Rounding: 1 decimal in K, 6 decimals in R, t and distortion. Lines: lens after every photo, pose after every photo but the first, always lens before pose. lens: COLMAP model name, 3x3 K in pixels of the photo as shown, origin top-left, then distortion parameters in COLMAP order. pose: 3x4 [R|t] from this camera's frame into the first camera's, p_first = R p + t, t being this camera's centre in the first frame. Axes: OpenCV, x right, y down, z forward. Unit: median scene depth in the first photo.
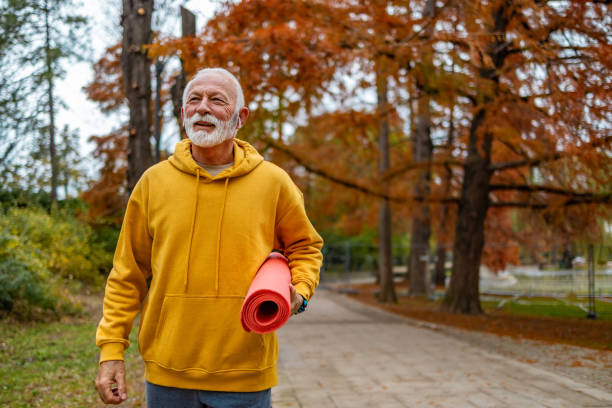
lens RADIAL K [[588.8, 0, 306.0], [0, 588.8, 204.0], [0, 0, 1]] dist [0.002511, -0.013305]
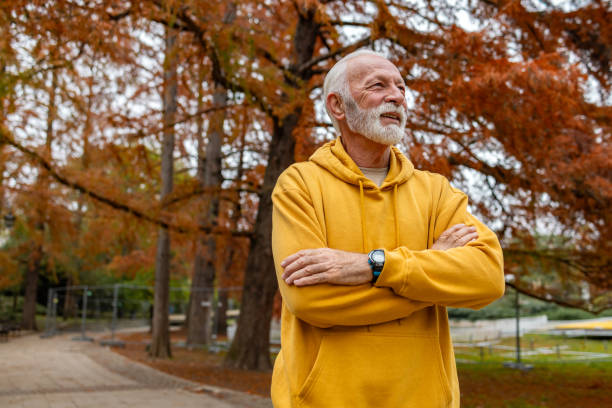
lens RADIAL K [[591.0, 0, 306.0], [0, 591.0, 204.0], [0, 0, 1]] dist [-0.012739, -0.004781]
pose [[0.933393, 0.070946, 0.351773, 0.023155], [-0.042741, 0.995263, -0.087316, 0.016962], [-0.356301, 0.066465, 0.932004, 0.137605]]
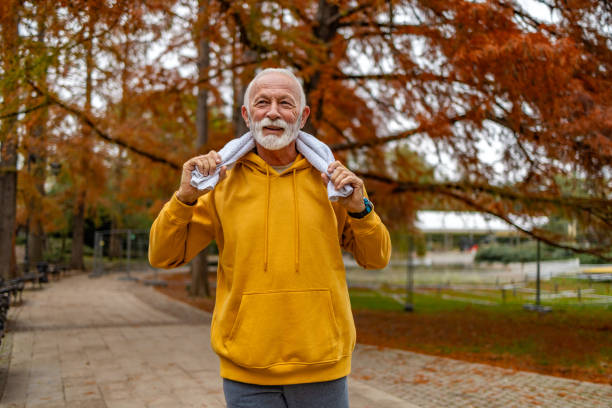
lens RADIAL K [[588.8, 0, 306.0], [0, 588.8, 204.0], [0, 0, 1]] dist [0.002511, -0.013305]
pose [[0.953579, 0.036418, 0.298934, 0.020922], [-0.042396, 0.999009, 0.013535, 0.008764], [-0.298145, -0.025580, 0.954178, 0.101215]]
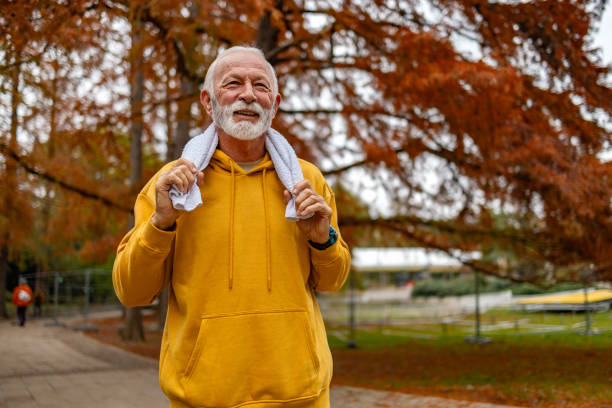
lens RADIAL K [[591.0, 0, 306.0], [0, 591.0, 204.0], [0, 0, 1]] dist [-0.012739, -0.004781]
pose [[0.916191, 0.045648, 0.398134, 0.019923], [-0.025090, 0.998076, -0.056698, 0.013670], [-0.399956, 0.041957, 0.915574, 0.114403]]
